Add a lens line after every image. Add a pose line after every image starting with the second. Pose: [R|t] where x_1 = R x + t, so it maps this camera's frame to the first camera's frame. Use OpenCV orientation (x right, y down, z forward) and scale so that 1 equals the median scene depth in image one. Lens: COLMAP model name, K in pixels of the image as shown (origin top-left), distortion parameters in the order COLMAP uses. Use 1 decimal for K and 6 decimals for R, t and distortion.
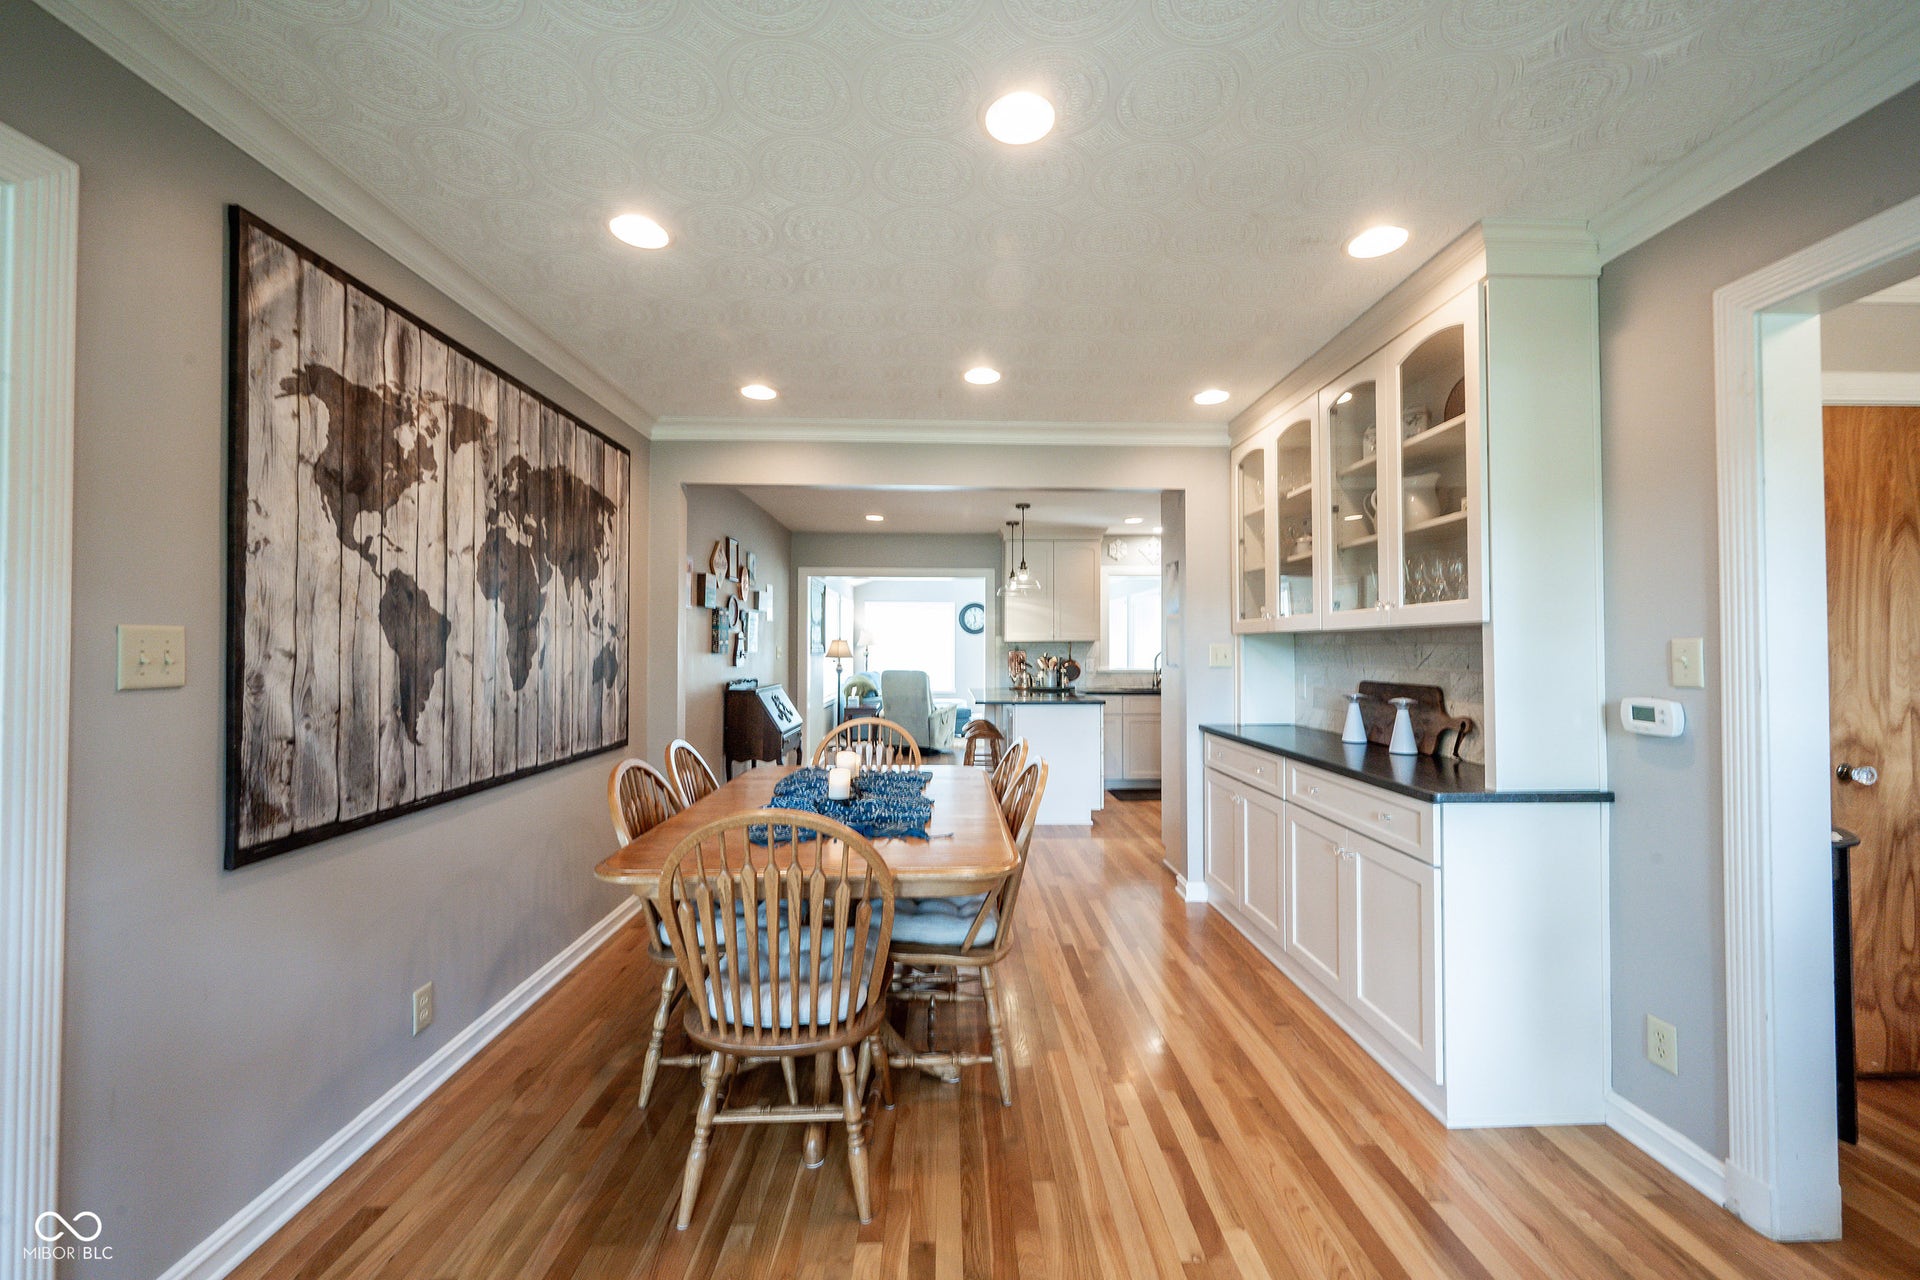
lens RADIAL K [[756.4, 0, 968.6], [0, 756.4, 641.4], [0, 0, 1]] dist [-0.002187, 0.000077]
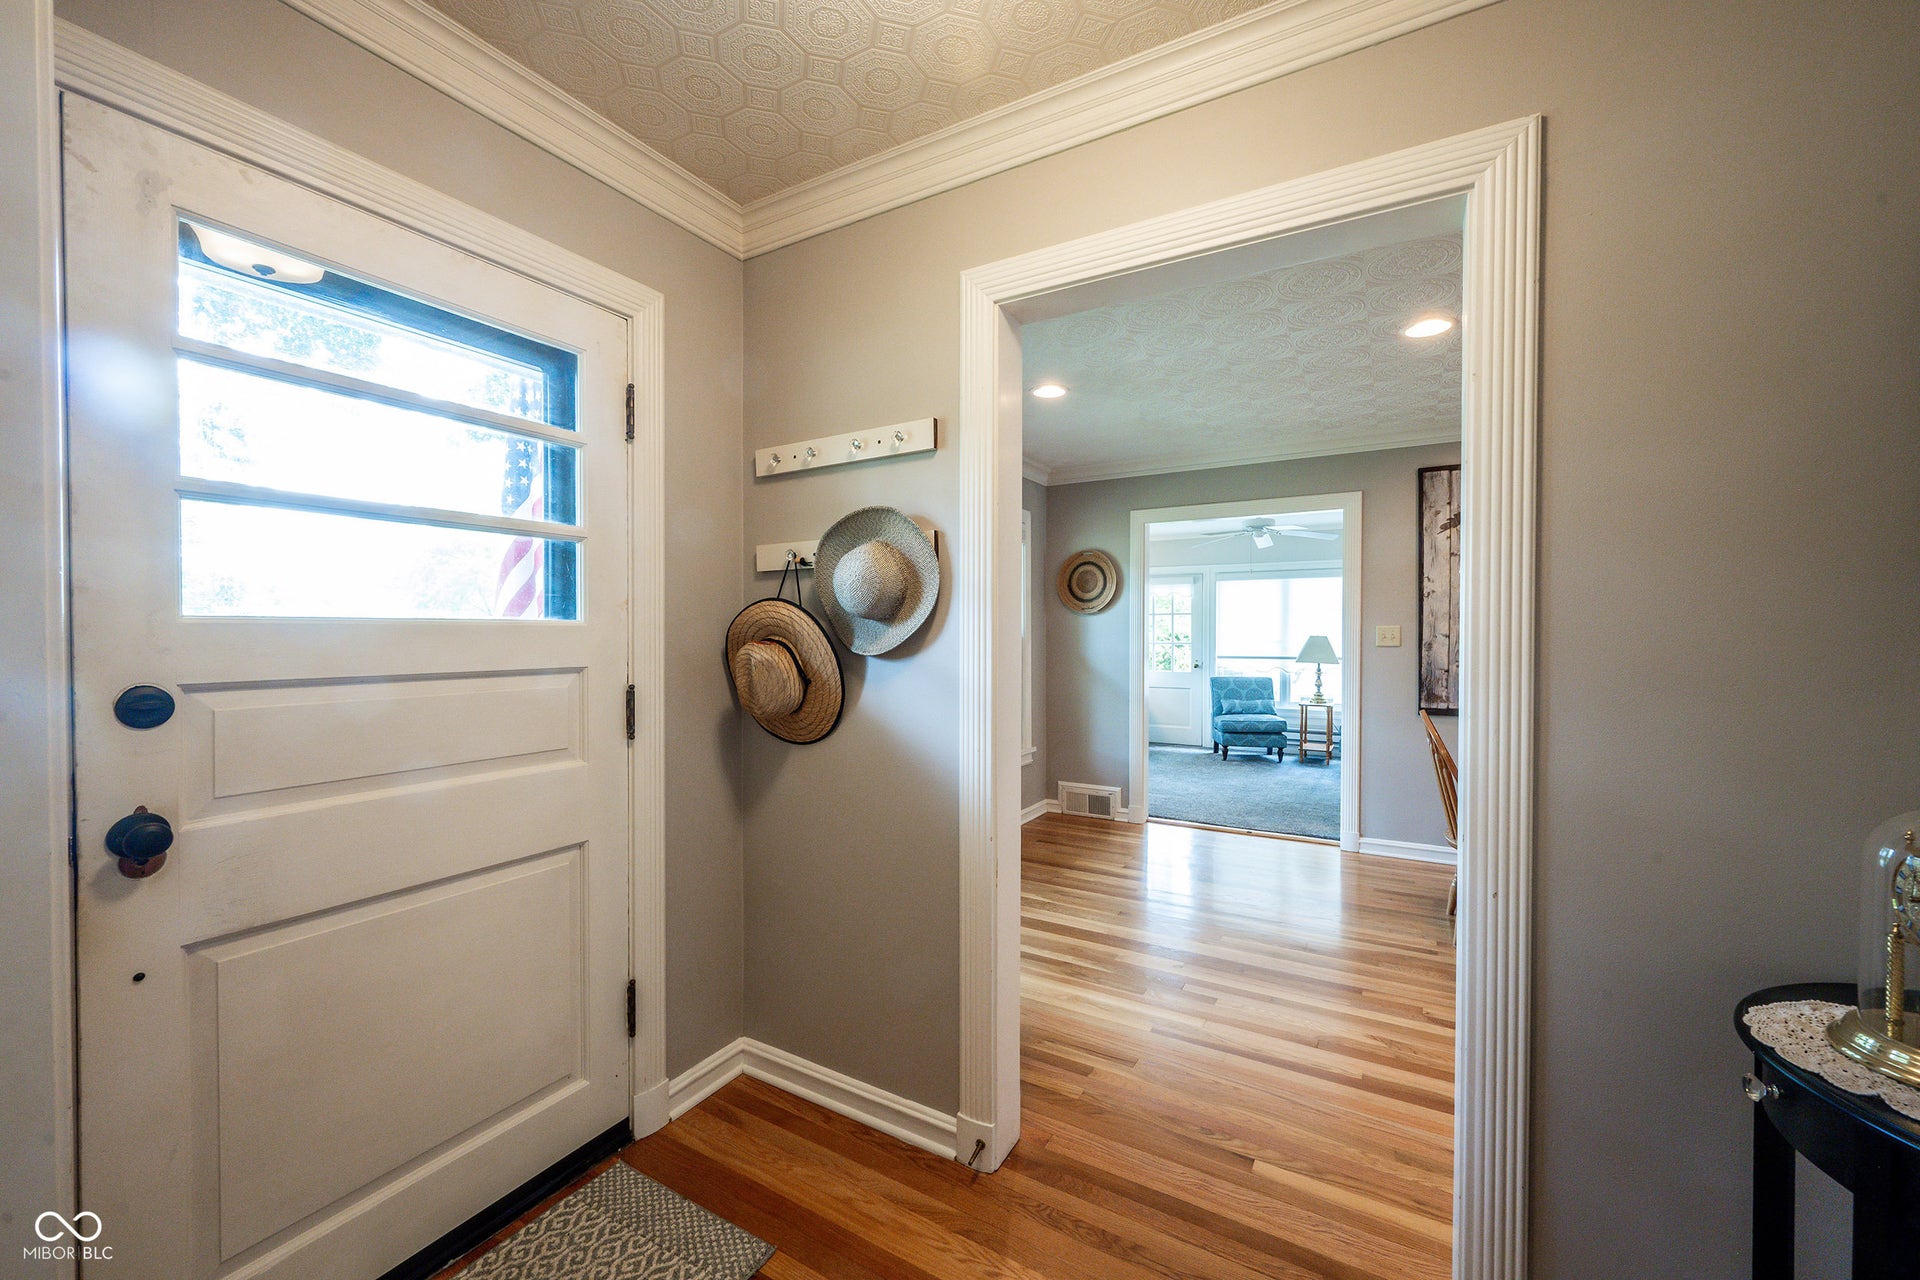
lens RADIAL K [[756.4, 0, 953.8], [0, 756.4, 645.0], [0, 0, 1]] dist [-0.002187, 0.000077]
pose [[-0.532952, 0.006082, -0.846124, 1.420243], [0.011638, 0.999932, -0.000143, 0.020863], [0.846065, -0.009923, -0.532987, 0.663773]]
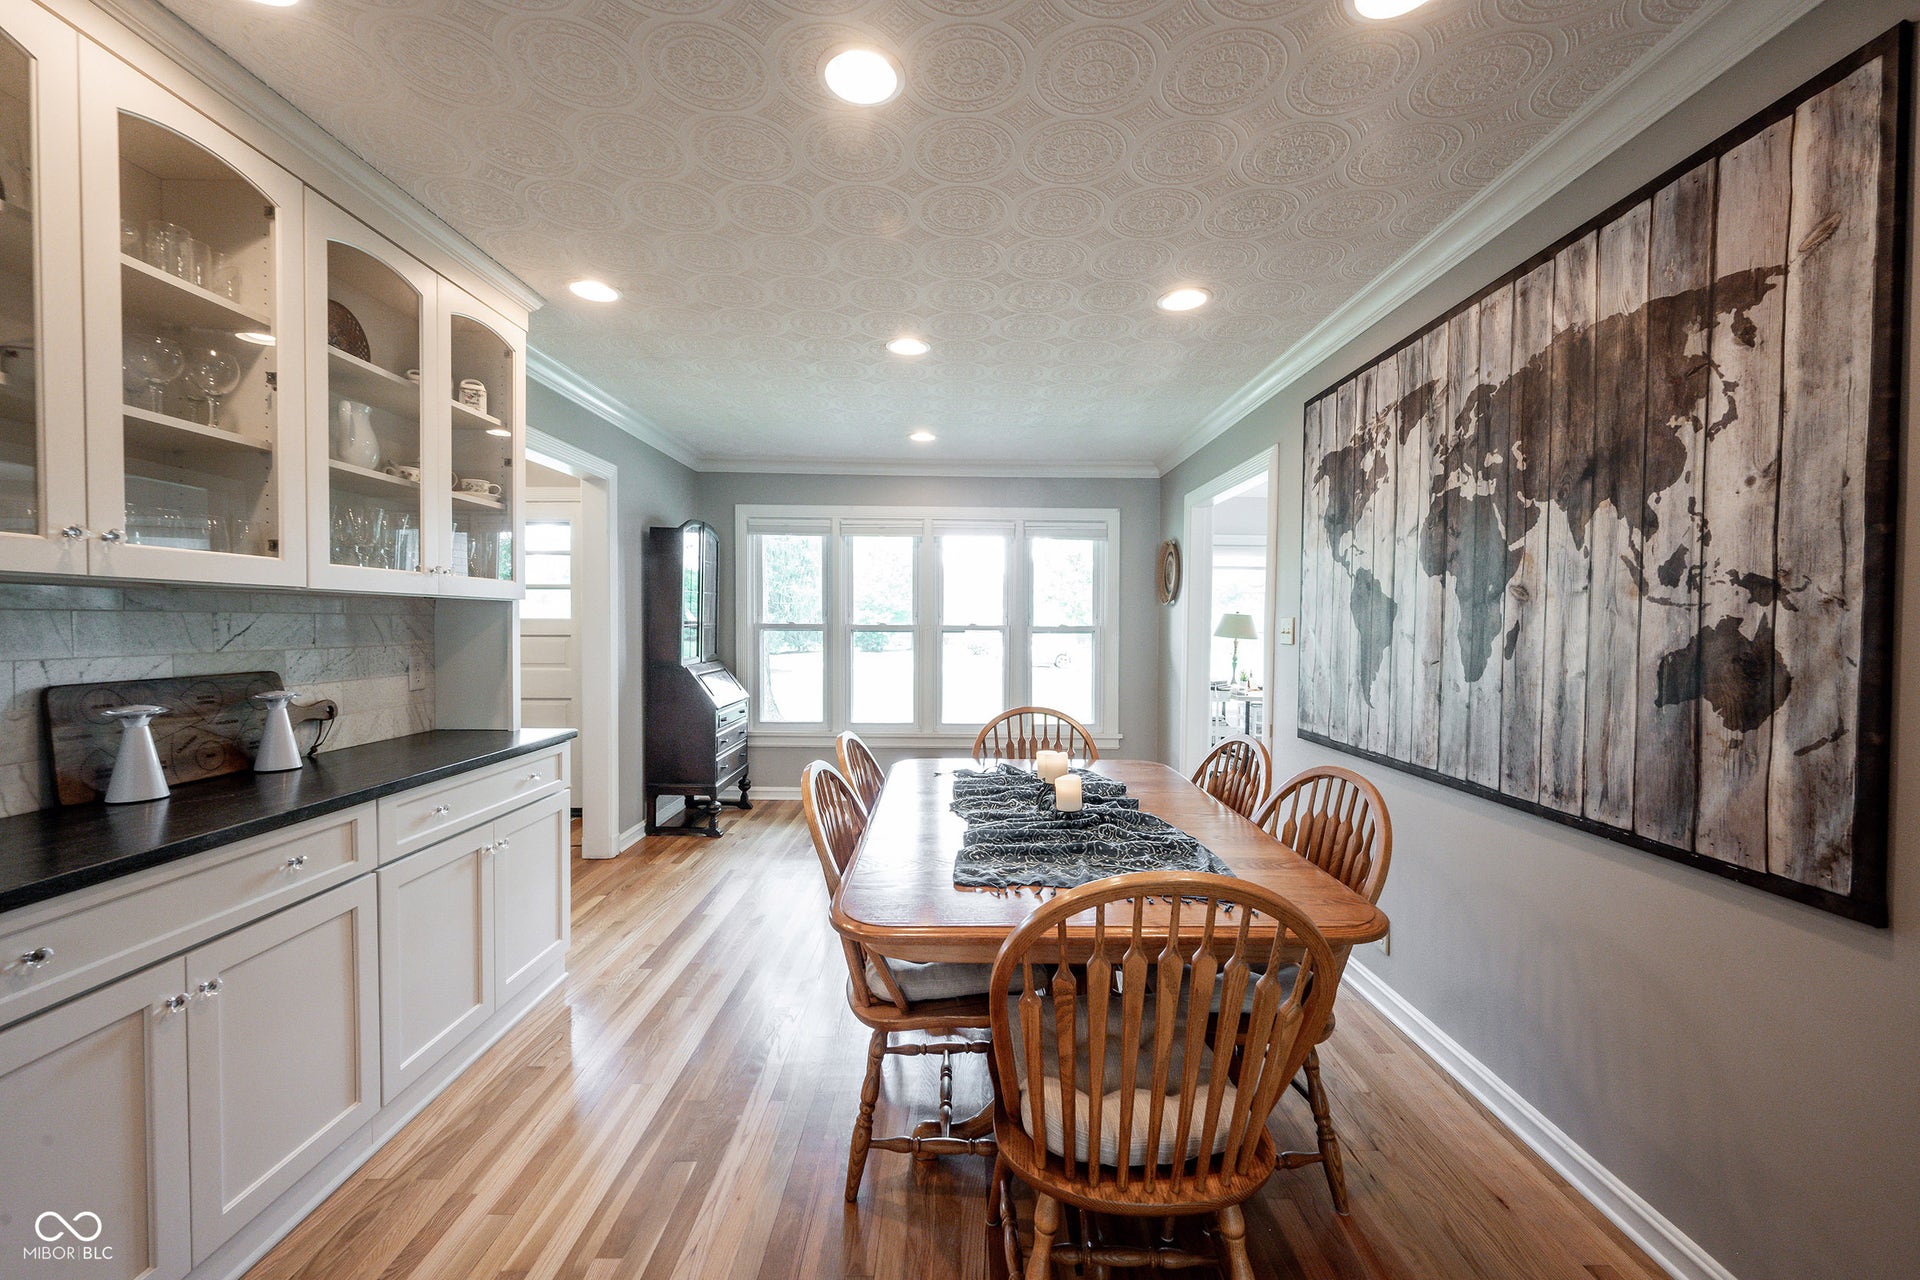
lens RADIAL K [[756.4, 0, 961.7], [0, 756.4, 639.5], [0, 0, 1]] dist [-0.002187, 0.000077]
pose [[-0.999649, -0.009186, 0.024839, -0.081494], [-0.008918, 0.999901, 0.010881, 0.017149], [-0.024936, 0.010655, -0.999632, 1.925327]]
